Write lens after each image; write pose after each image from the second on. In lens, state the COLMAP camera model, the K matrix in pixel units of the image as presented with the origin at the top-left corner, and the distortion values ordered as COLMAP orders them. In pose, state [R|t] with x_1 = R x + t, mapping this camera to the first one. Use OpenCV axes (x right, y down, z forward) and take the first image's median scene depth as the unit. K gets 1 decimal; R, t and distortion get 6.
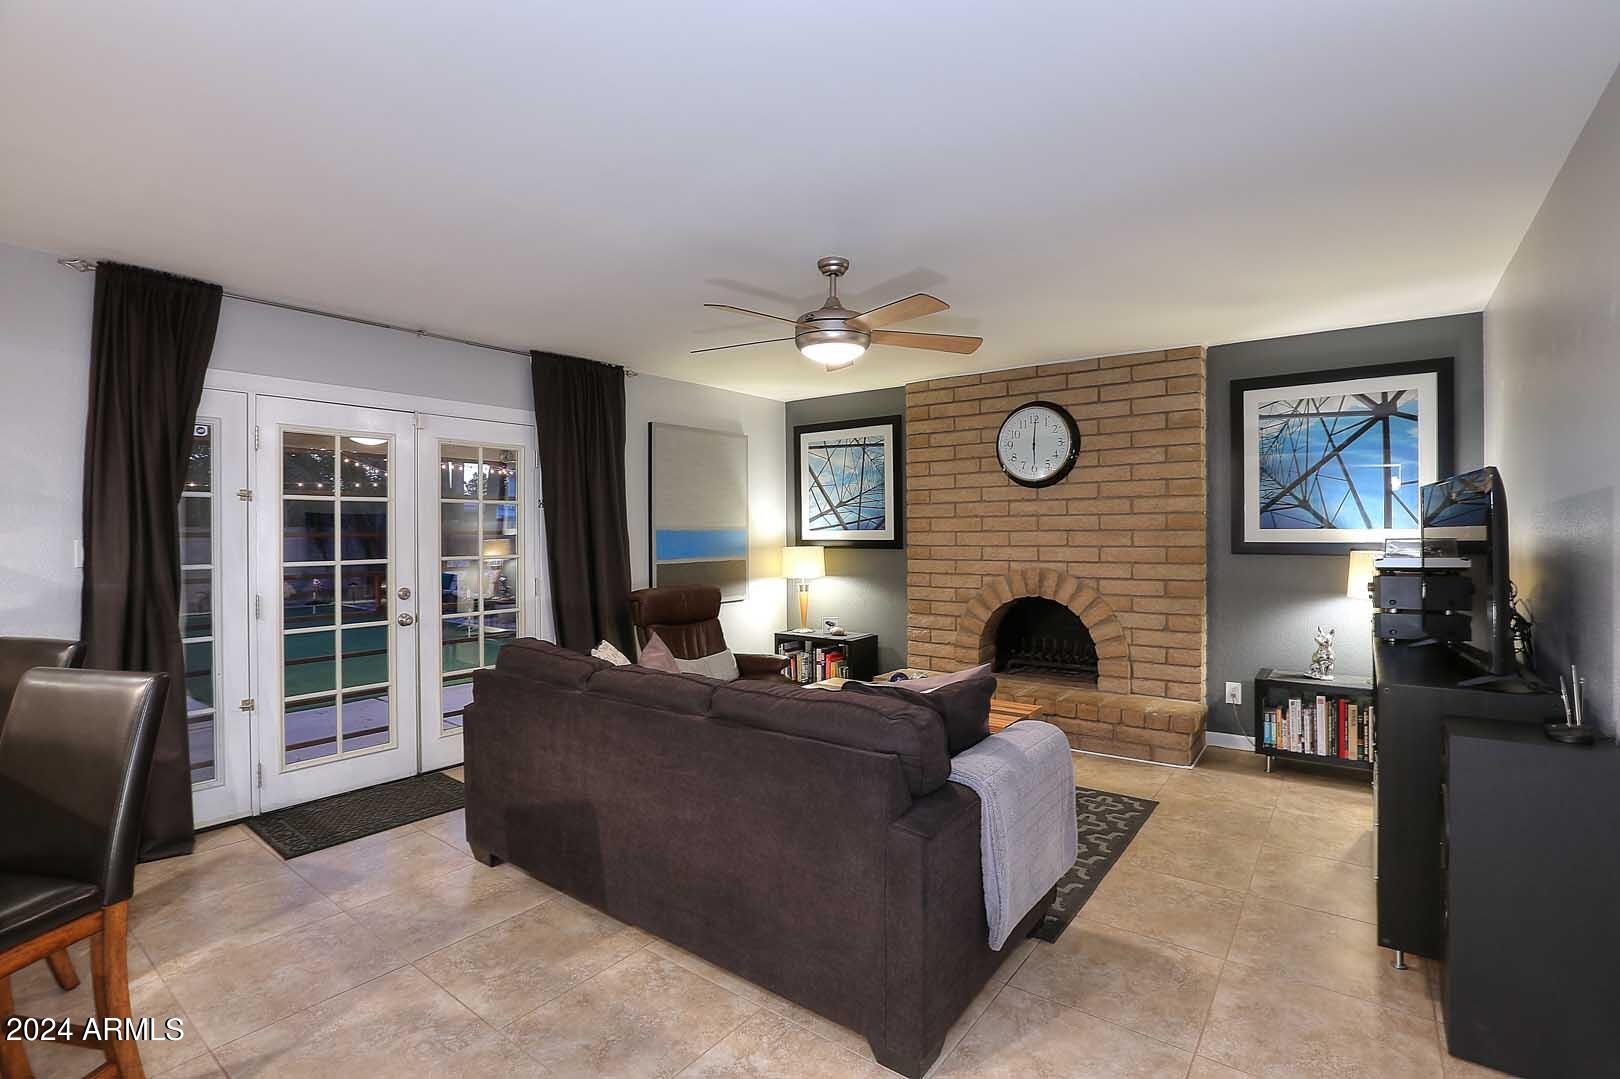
lens RADIAL K [[733.5, 0, 810.0], [0, 733.5, 539.5], [0, 0, 1]] dist [-0.032200, 0.000577]
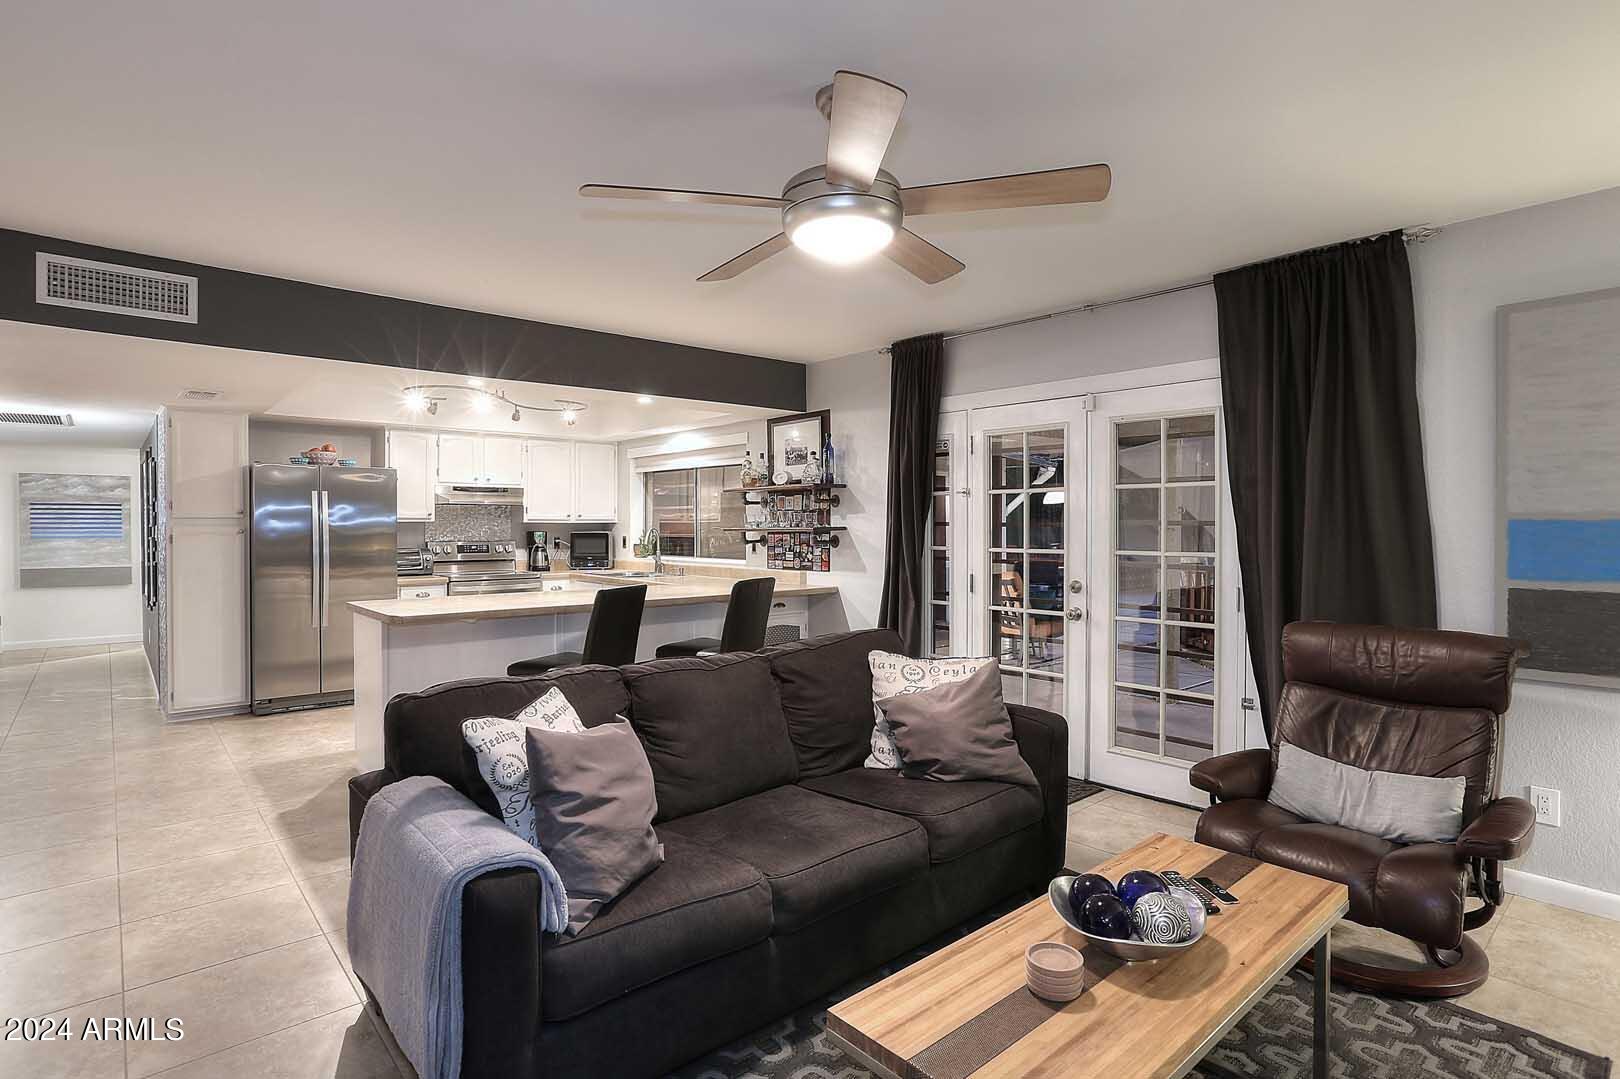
lens RADIAL K [[823.5, 0, 809.5], [0, 823.5, 521.2], [0, 0, 1]] dist [-0.052780, 0.028214]
pose [[-0.189591, 0.003567, -0.981857, 0.498356], [-0.006167, 0.999969, 0.004824, -0.012758], [0.981844, 0.006970, -0.189563, 0.756481]]
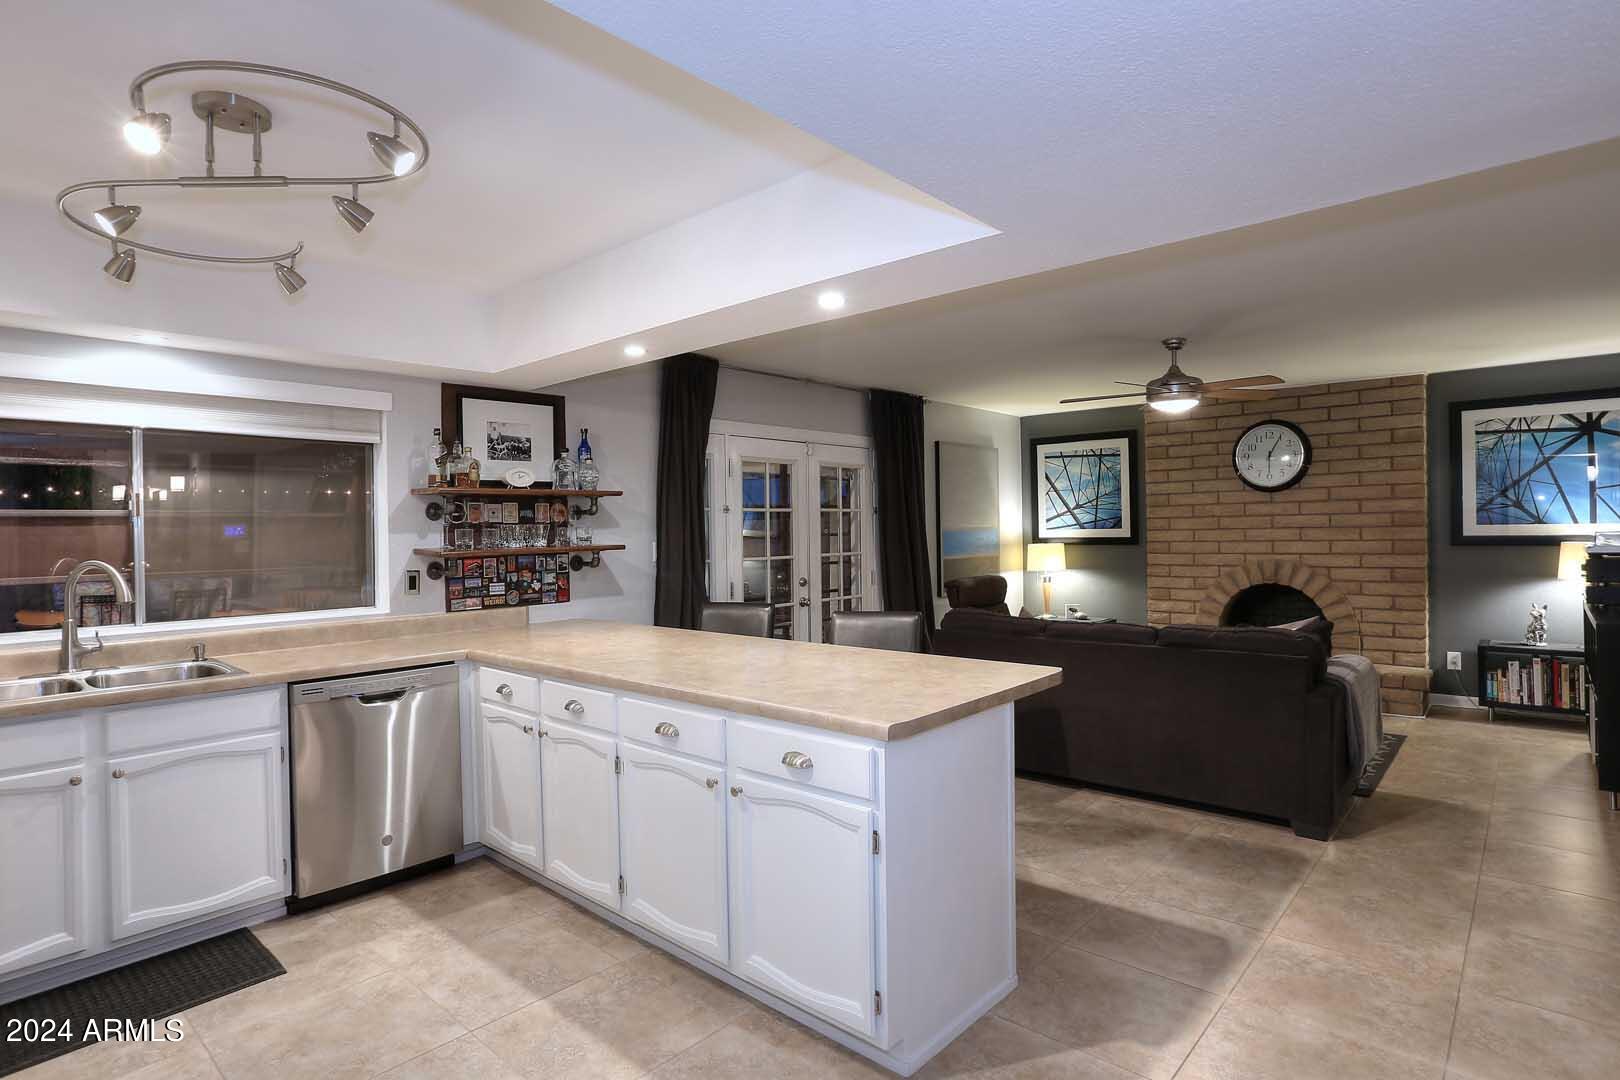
lens RADIAL K [[843.2, 0, 810.0], [0, 843.2, 540.0], [0, 0, 1]] dist [-0.000922, 0.001079]
pose [[0.998294, -0.010183, -0.057499, -0.401191], [0.010304, 0.999945, 0.001812, -0.003106], [0.057477, -0.002401, 0.998344, -0.460984]]
